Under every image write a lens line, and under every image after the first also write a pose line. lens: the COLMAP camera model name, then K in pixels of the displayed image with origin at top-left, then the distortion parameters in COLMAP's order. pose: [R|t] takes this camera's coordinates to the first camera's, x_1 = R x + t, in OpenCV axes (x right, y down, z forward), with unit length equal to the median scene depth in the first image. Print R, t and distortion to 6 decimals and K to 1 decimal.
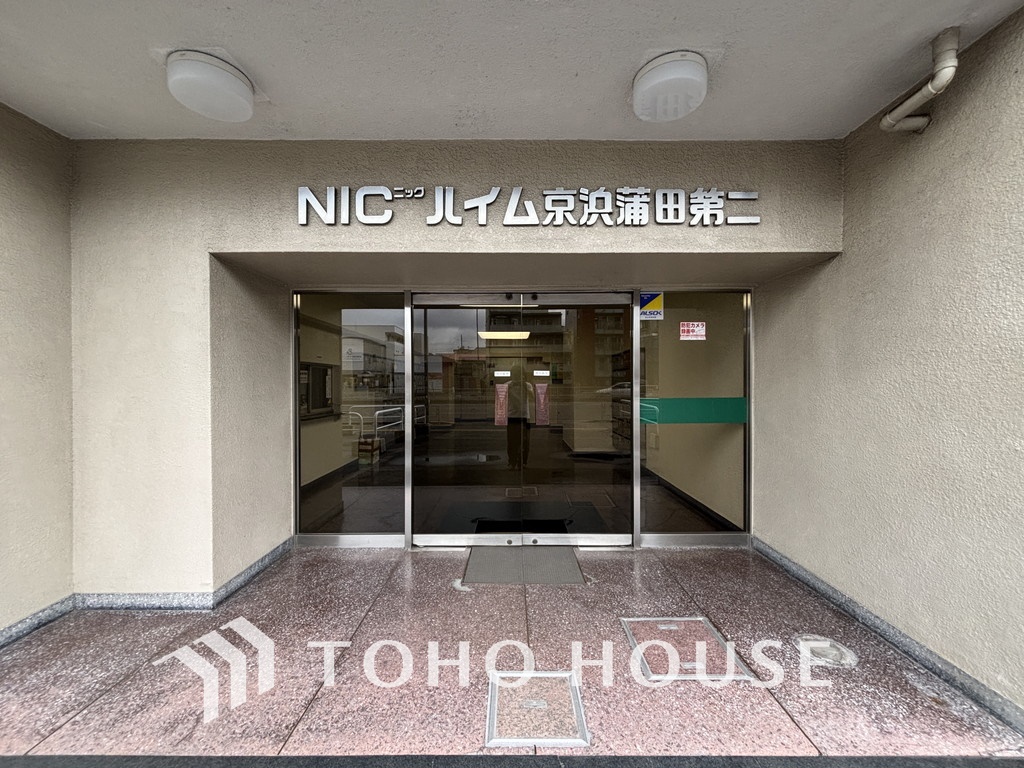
lens RADIAL K [[415.3, 0, 511.5], [0, 415.3, 384.3], [0, 0, 1]] dist [0.000815, 0.000315]
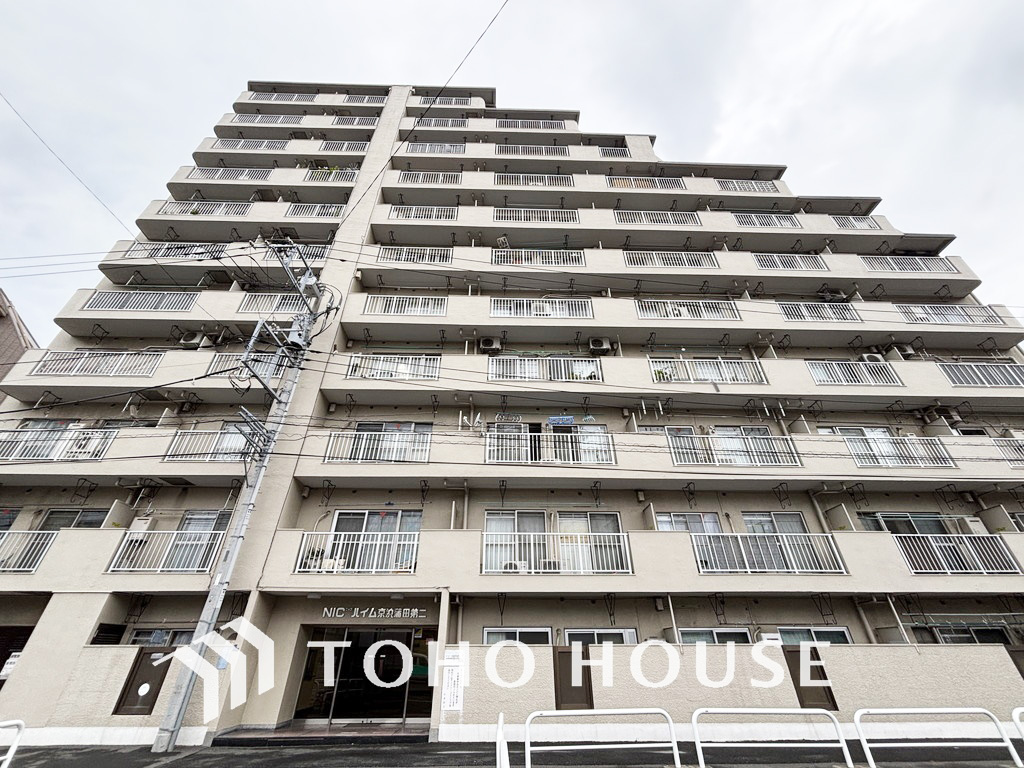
lens RADIAL K [[415.3, 0, 511.9], [0, 415.3, 386.3], [0, 0, 1]] dist [0.000815, 0.000315]
pose [[0.999329, 0.017345, 0.032250, 0.967089], [0.003512, 0.831249, -0.555888, 0.028668], [-0.036450, 0.555629, 0.830631, -3.013893]]
